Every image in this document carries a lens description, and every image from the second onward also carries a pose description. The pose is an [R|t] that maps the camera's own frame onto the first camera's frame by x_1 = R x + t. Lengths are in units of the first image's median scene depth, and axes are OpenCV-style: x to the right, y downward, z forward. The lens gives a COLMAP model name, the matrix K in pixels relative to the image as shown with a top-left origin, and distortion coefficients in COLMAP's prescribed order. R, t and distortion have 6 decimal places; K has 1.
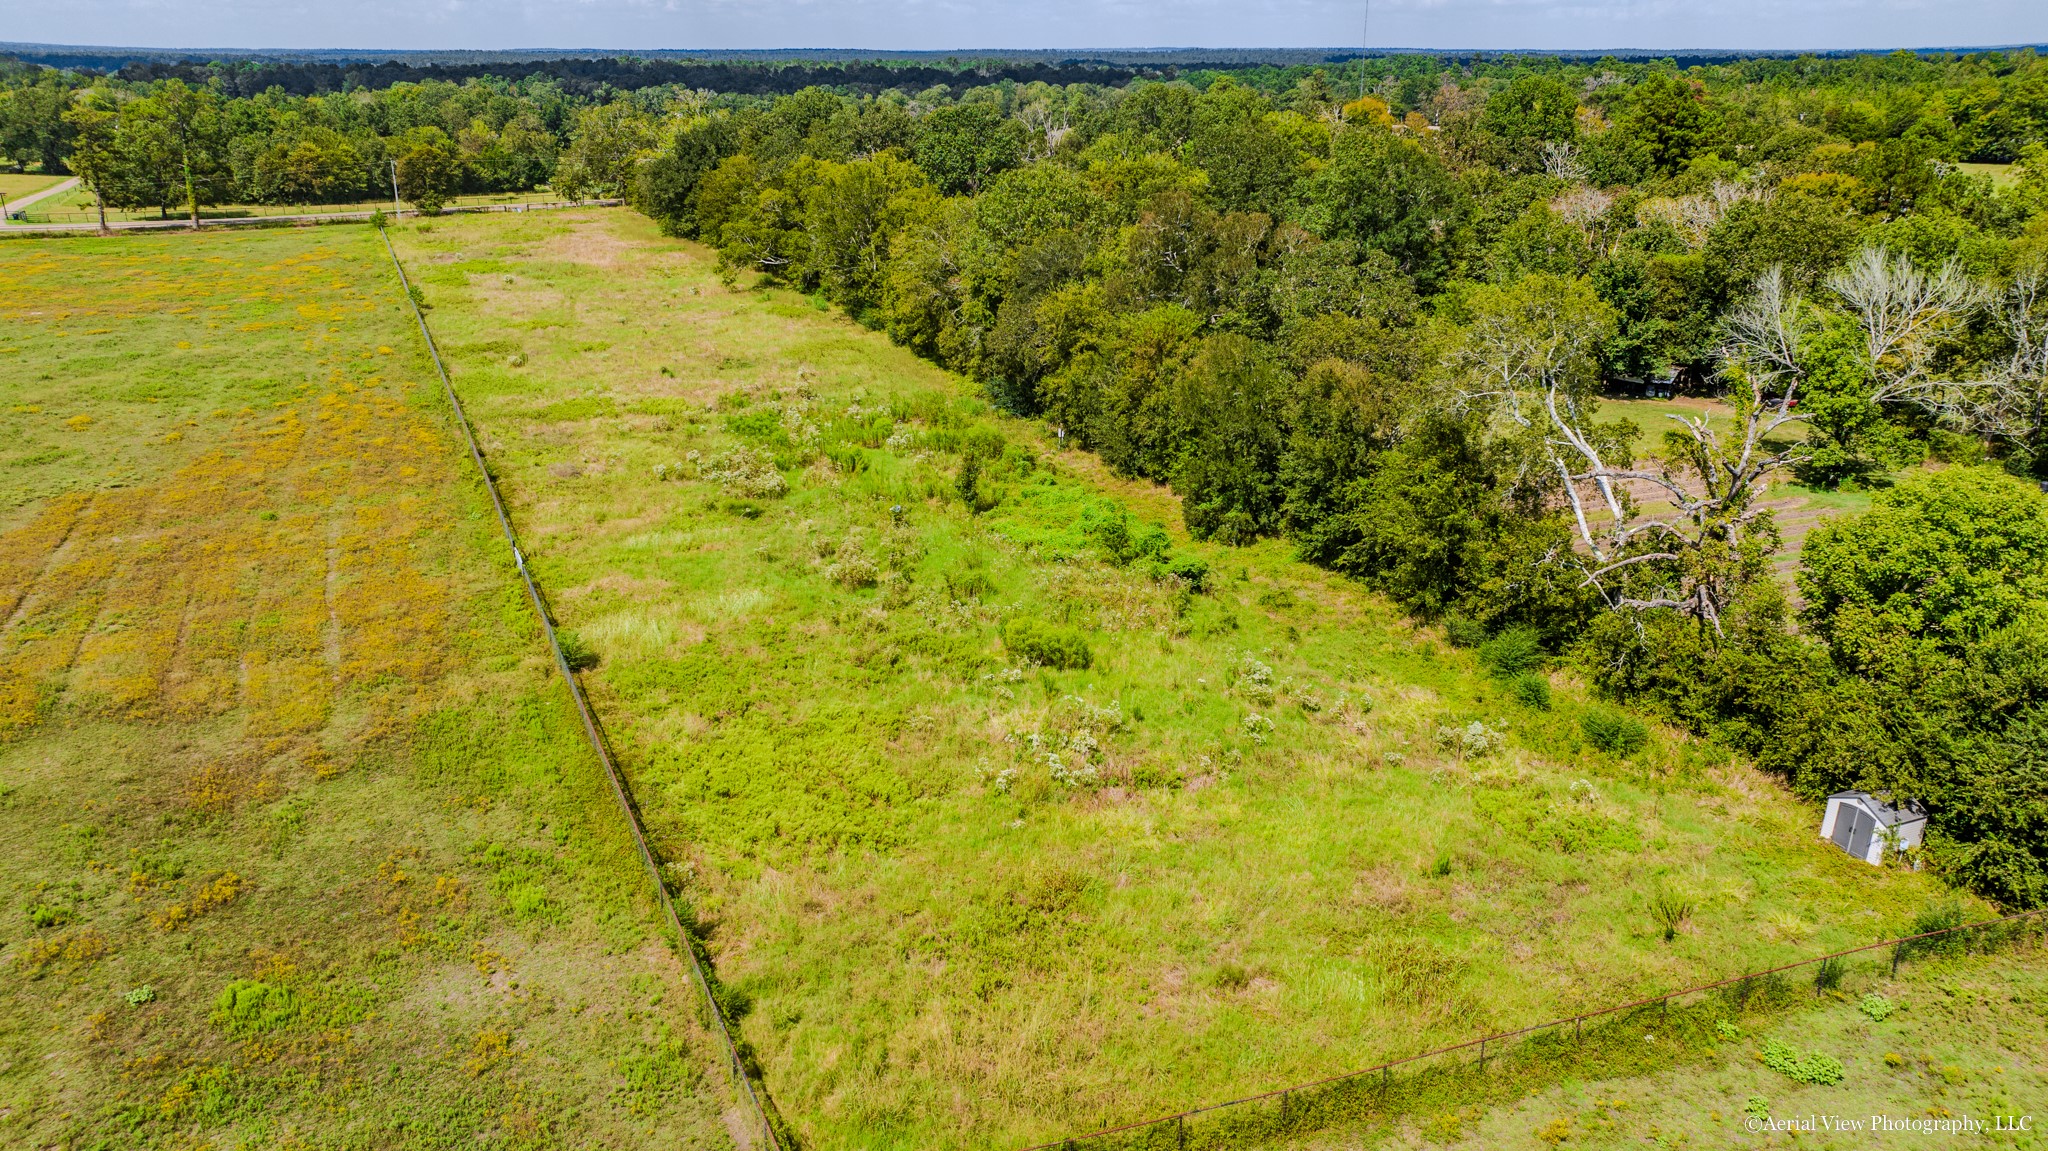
lens RADIAL K [[1434.5, 0, 1036.4], [0, 1434.5, 575.8], [0, 0, 1]] dist [-0.038667, 0.042077]
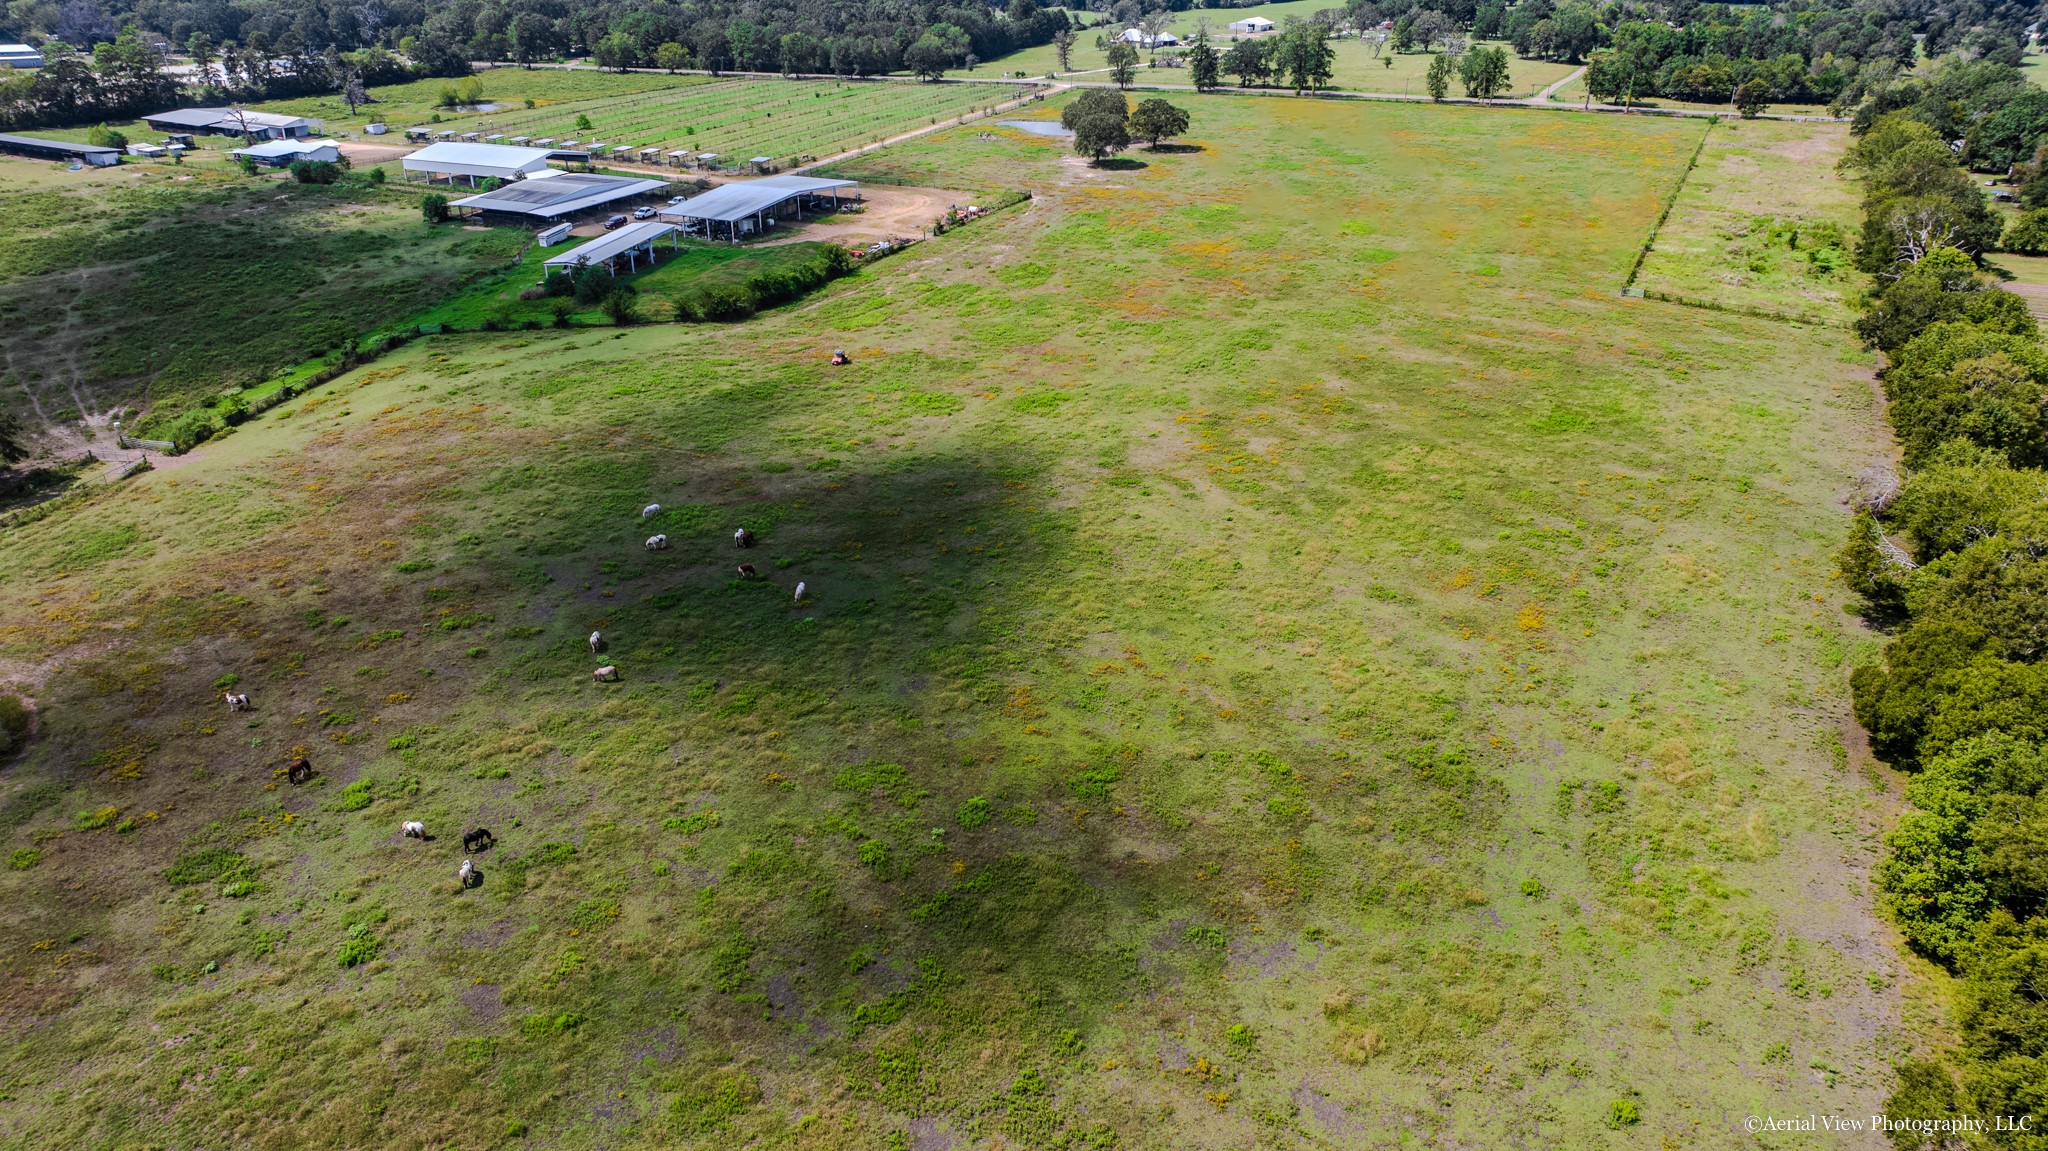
lens RADIAL K [[1434.5, 0, 1024.7], [0, 1434.5, 568.1], [0, 0, 1]] dist [-0.038667, 0.042077]
pose [[0.597373, 0.340010, -0.726318, 0.561866], [-0.273352, 0.937768, 0.214172, 0.155687], [0.753939, 0.070600, 0.653140, -0.878321]]
